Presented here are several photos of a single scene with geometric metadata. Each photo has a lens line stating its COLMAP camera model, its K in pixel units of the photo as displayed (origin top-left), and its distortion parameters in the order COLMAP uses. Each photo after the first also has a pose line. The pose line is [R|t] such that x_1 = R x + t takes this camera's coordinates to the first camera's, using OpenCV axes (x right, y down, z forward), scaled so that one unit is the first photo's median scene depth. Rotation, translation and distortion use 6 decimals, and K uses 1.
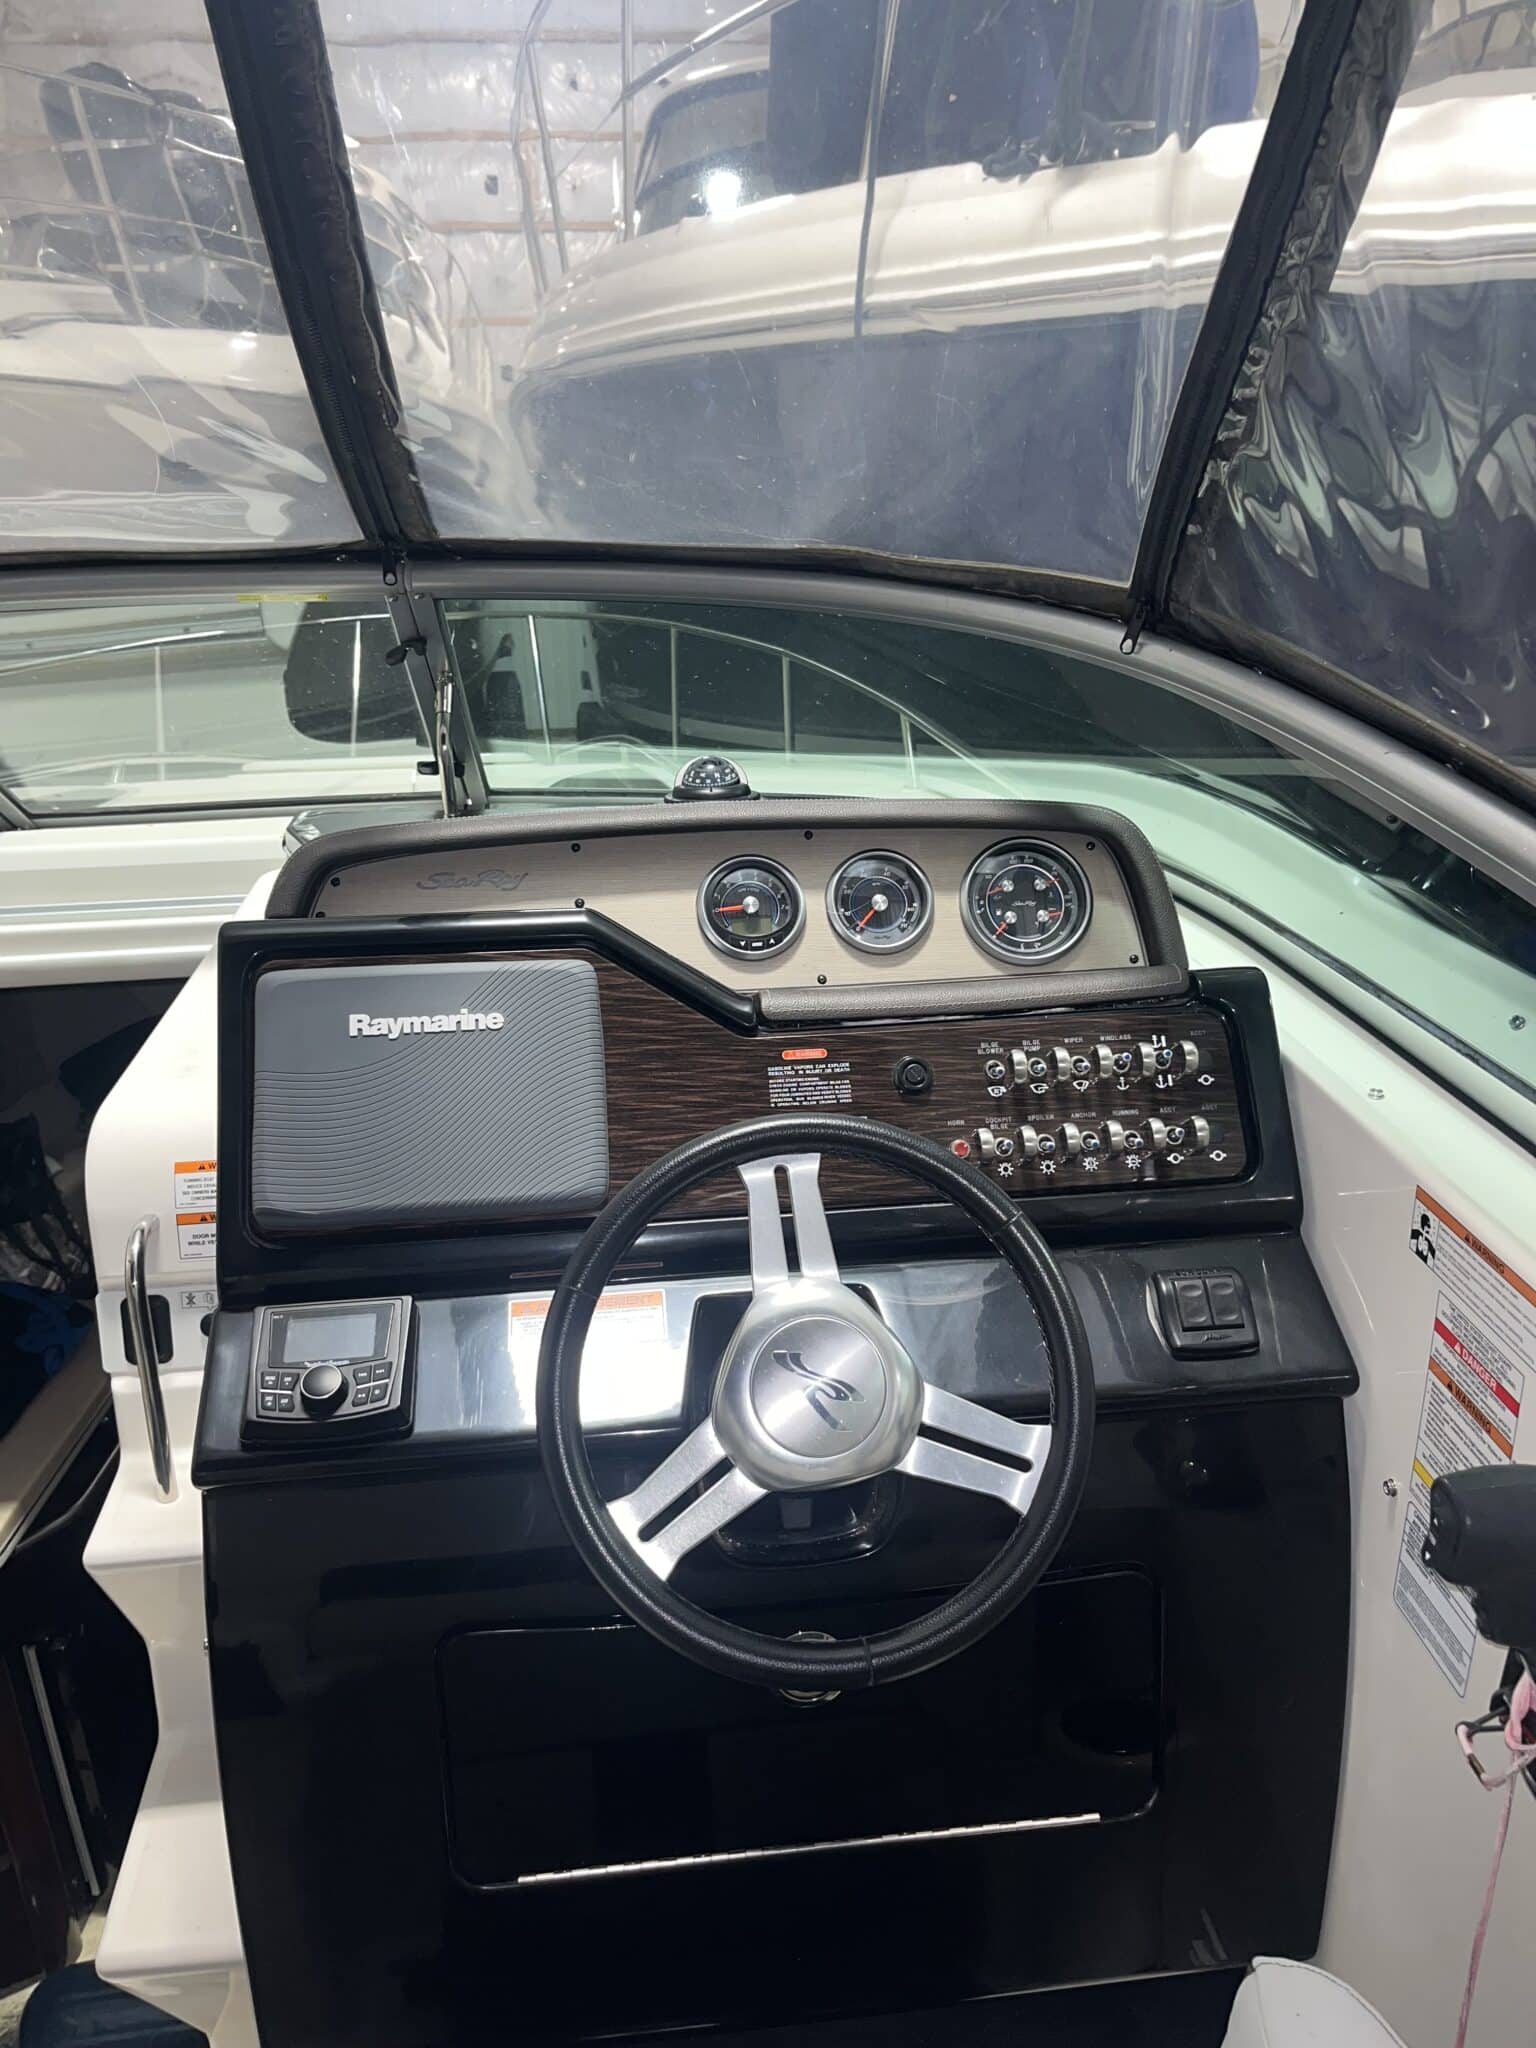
lens RADIAL K [[1617.4, 0, 768.0], [0, 1617.4, 1024.0], [0, 0, 1]] dist [0.005423, 0.003109]
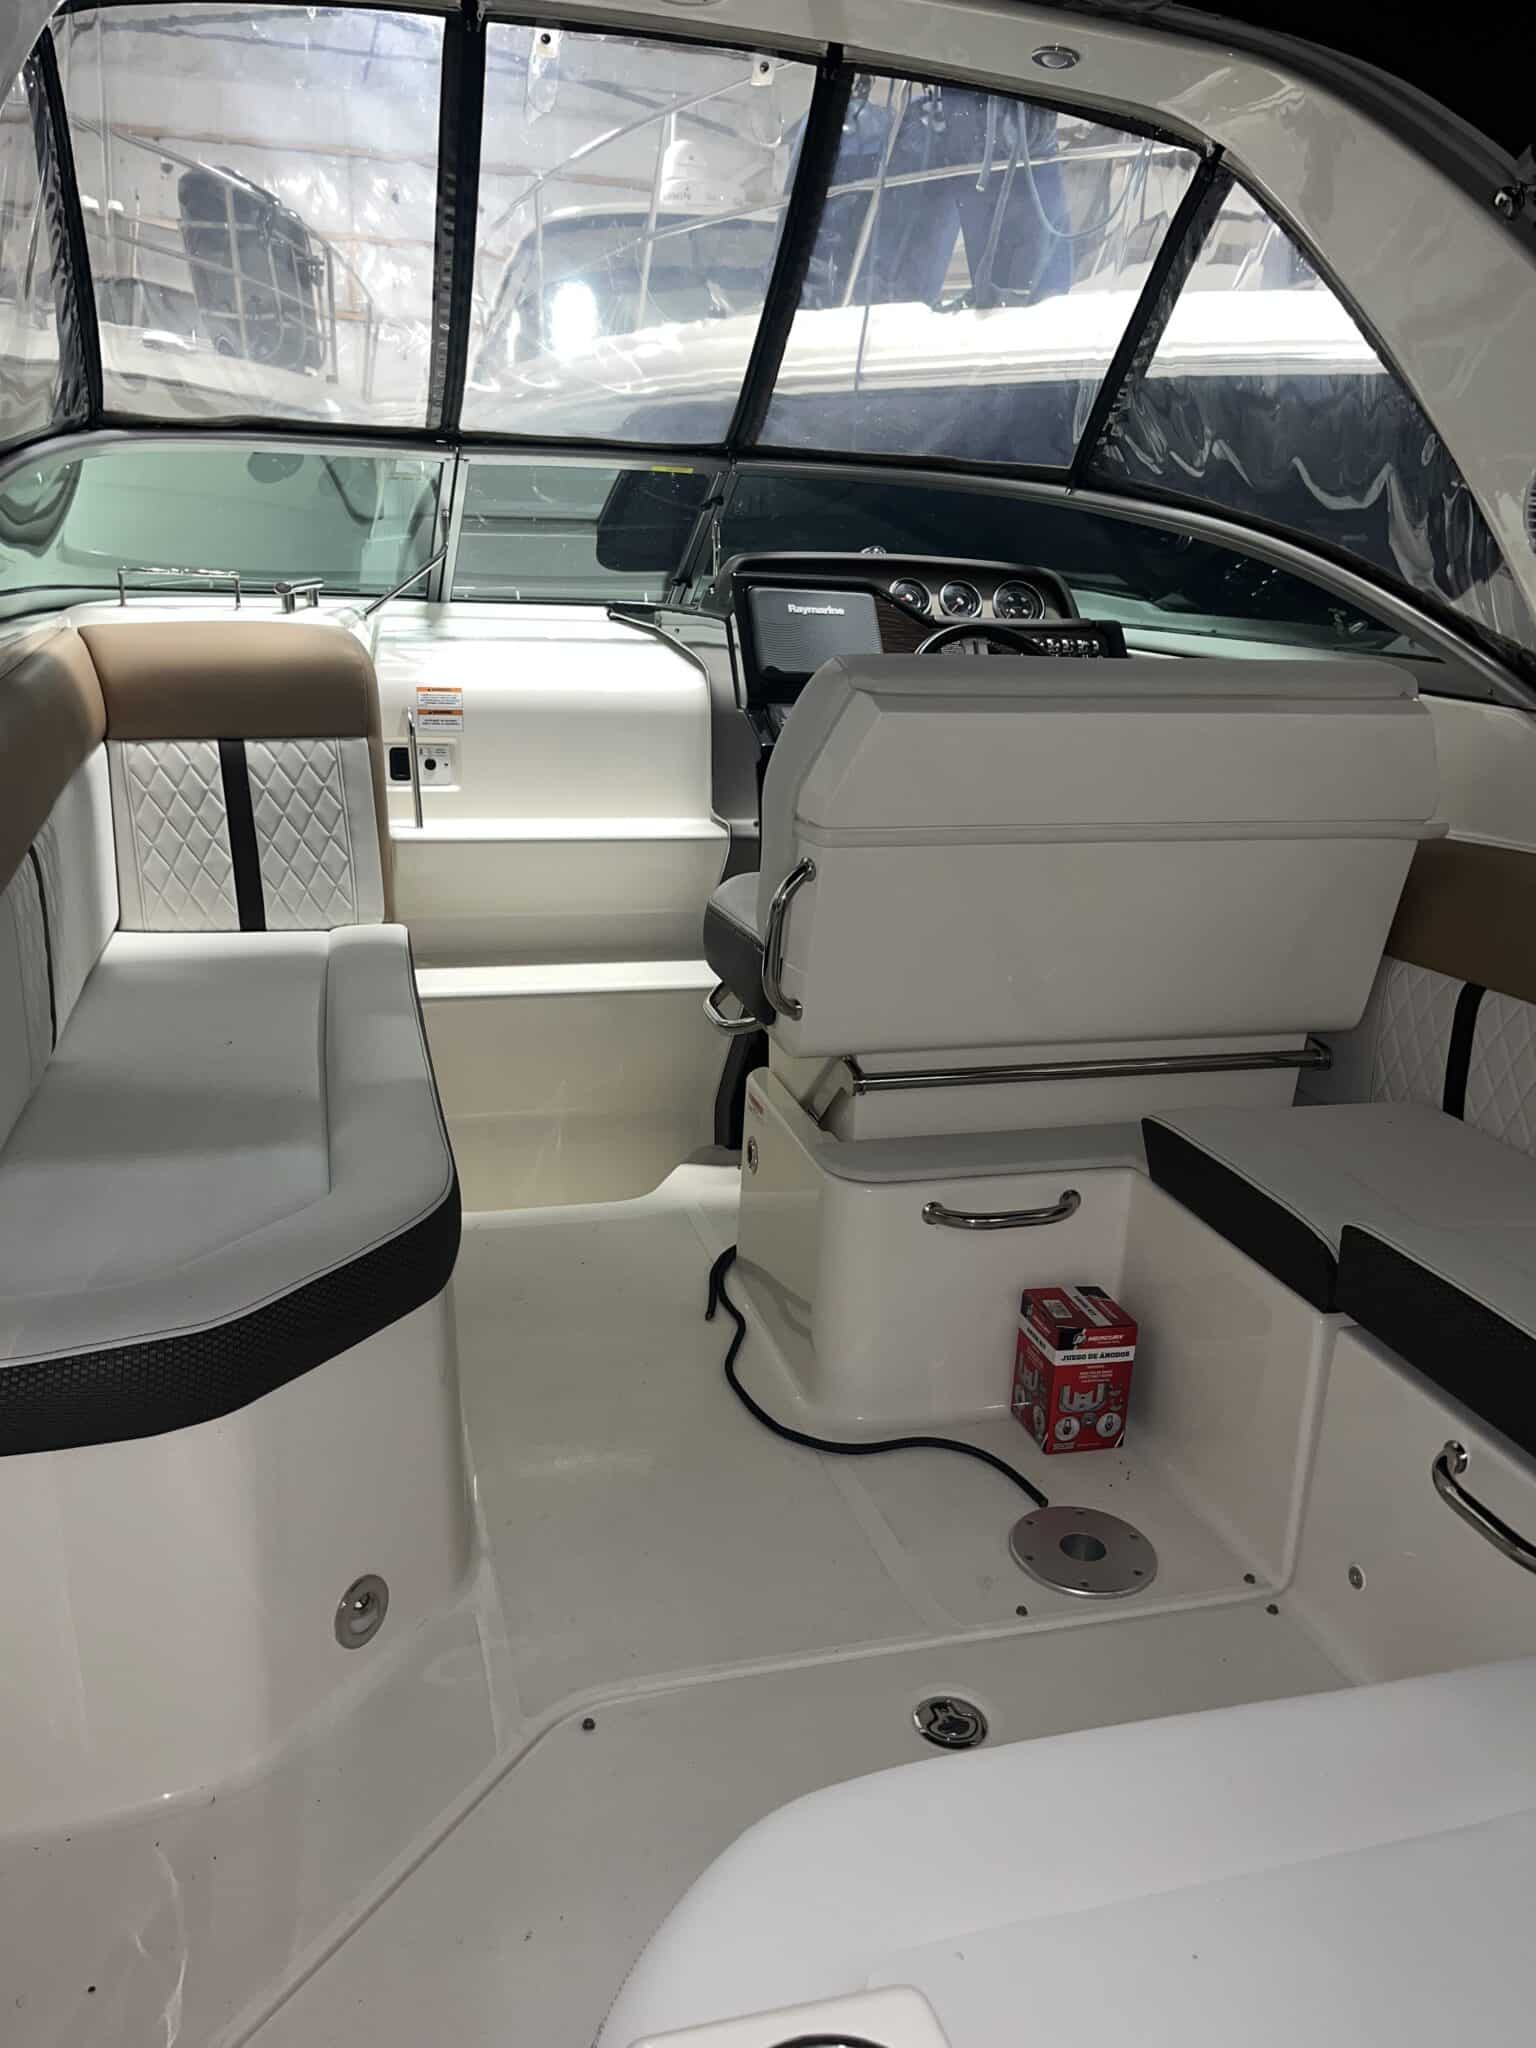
lens RADIAL K [[1617.4, 0, 768.0], [0, 1617.4, 1024.0], [0, 0, 1]] dist [0.005423, 0.003109]
pose [[0.983923, 0.012151, 0.178178, -0.361415], [-0.000805, 0.997975, -0.063607, 0.402075], [-0.178590, 0.062441, 0.981940, -0.720887]]
